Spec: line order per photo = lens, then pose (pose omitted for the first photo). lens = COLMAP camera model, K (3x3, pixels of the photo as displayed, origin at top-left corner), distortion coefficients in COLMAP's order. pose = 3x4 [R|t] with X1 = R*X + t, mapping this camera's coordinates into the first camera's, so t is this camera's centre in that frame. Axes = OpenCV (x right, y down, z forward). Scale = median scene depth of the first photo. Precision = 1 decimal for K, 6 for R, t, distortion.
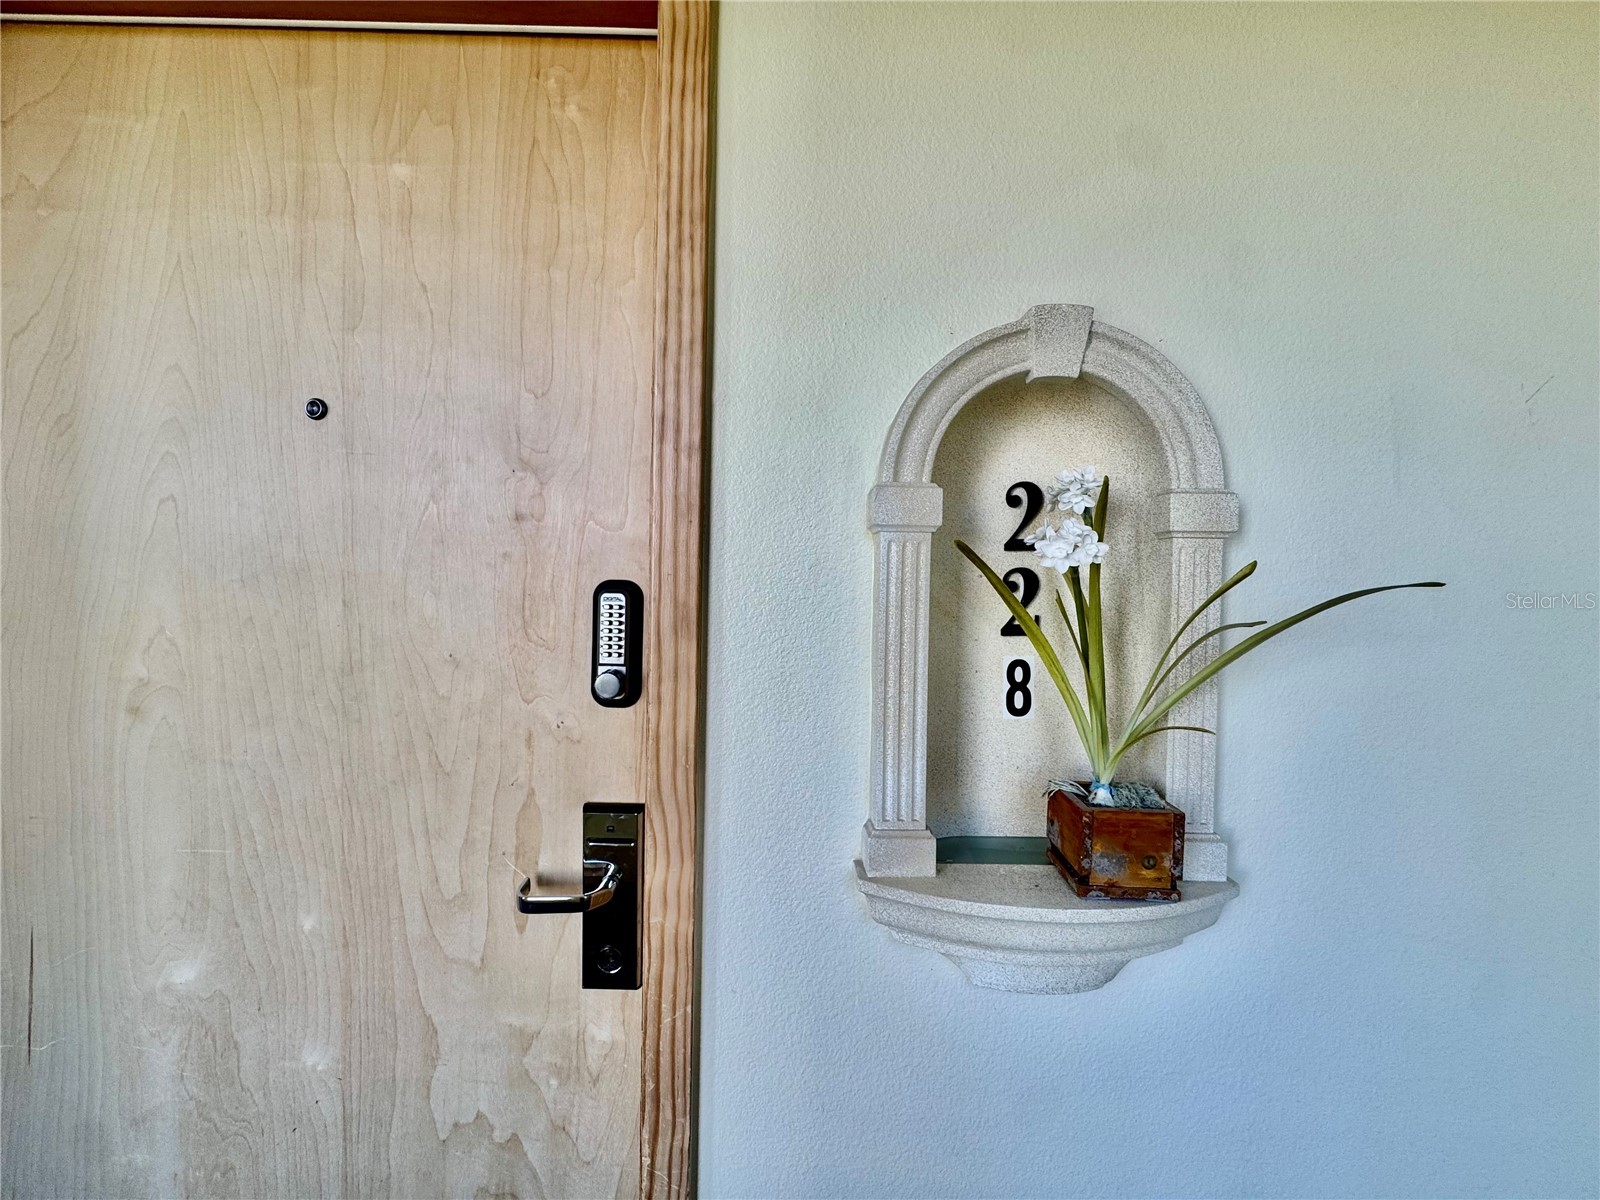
lens RADIAL K [[637.7, 0, 800.8], [0, 637.7, 594.5], [0, 0, 1]] dist [-0.008426, 0.000068]
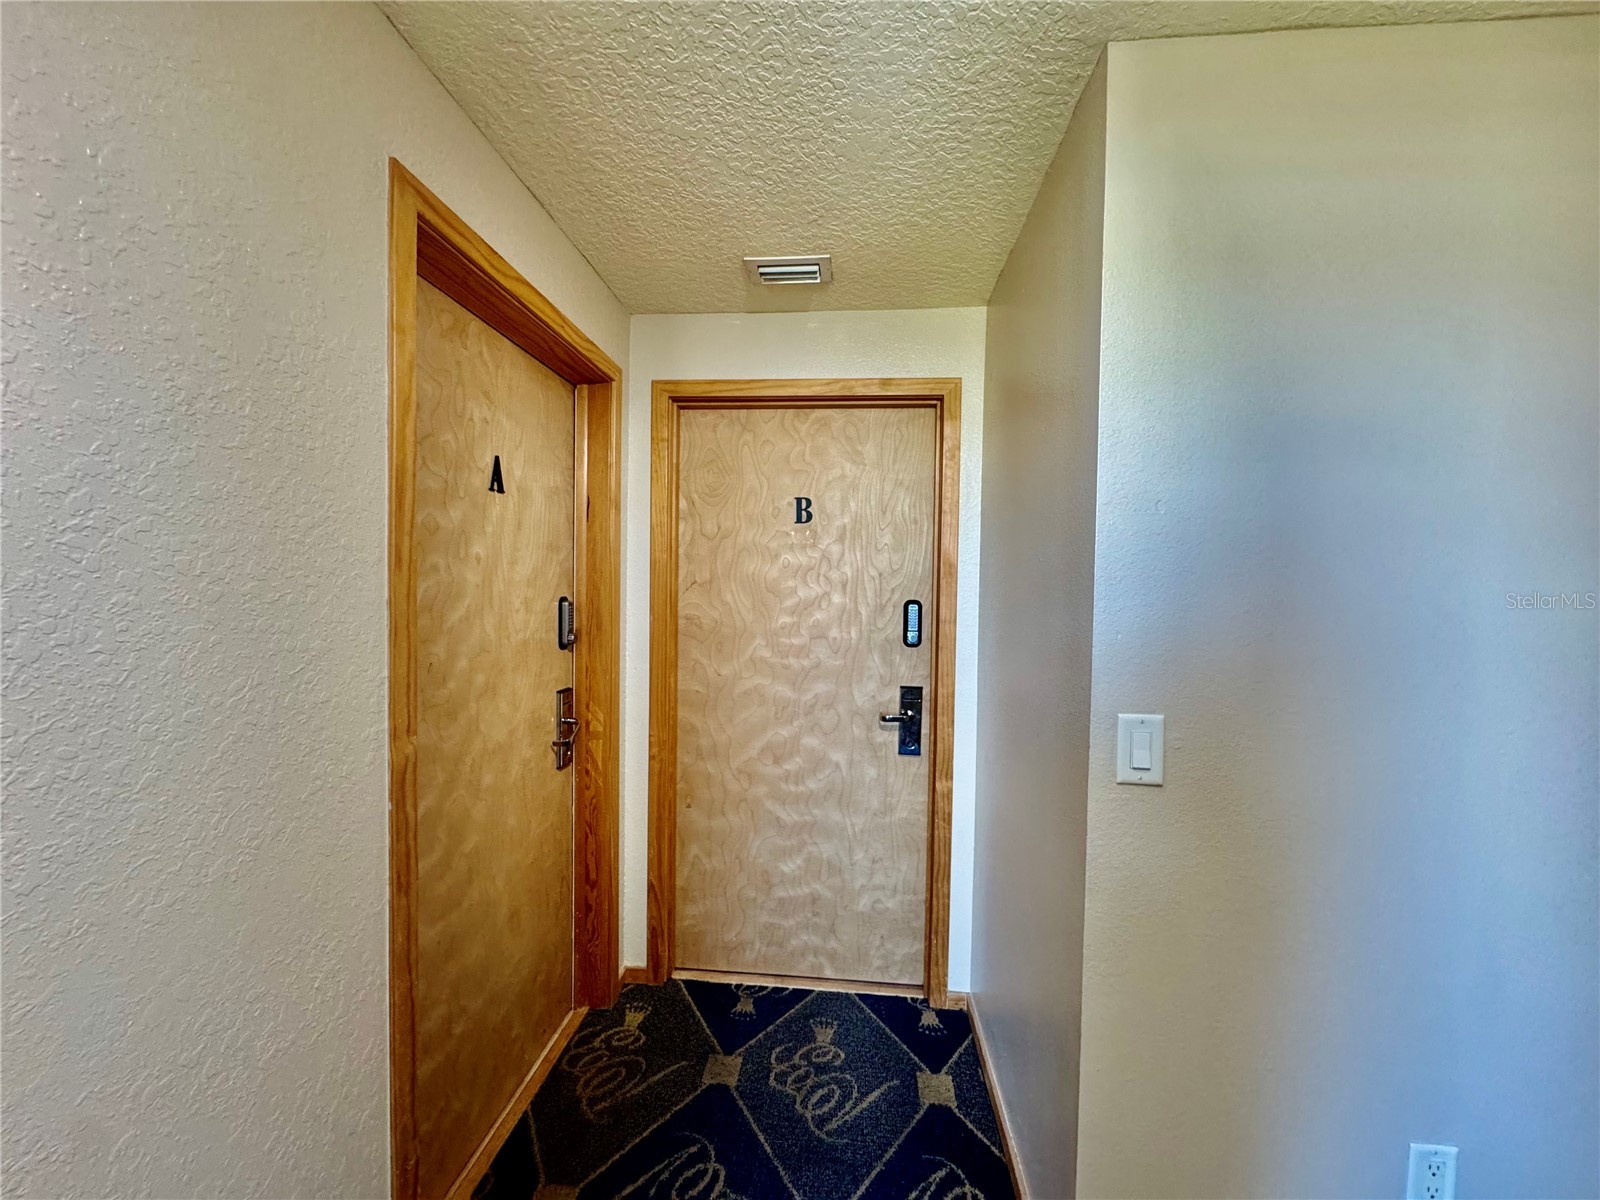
lens RADIAL K [[637.7, 0, 799.1], [0, 637.7, 599.9], [0, 0, 1]] dist [-0.008426, 0.000068]
pose [[0.887510, 0.003834, -0.460772, 0.502831], [-0.004525, 0.999990, -0.000394, -0.021057], [0.460766, 0.002435, 0.887518, -1.538580]]
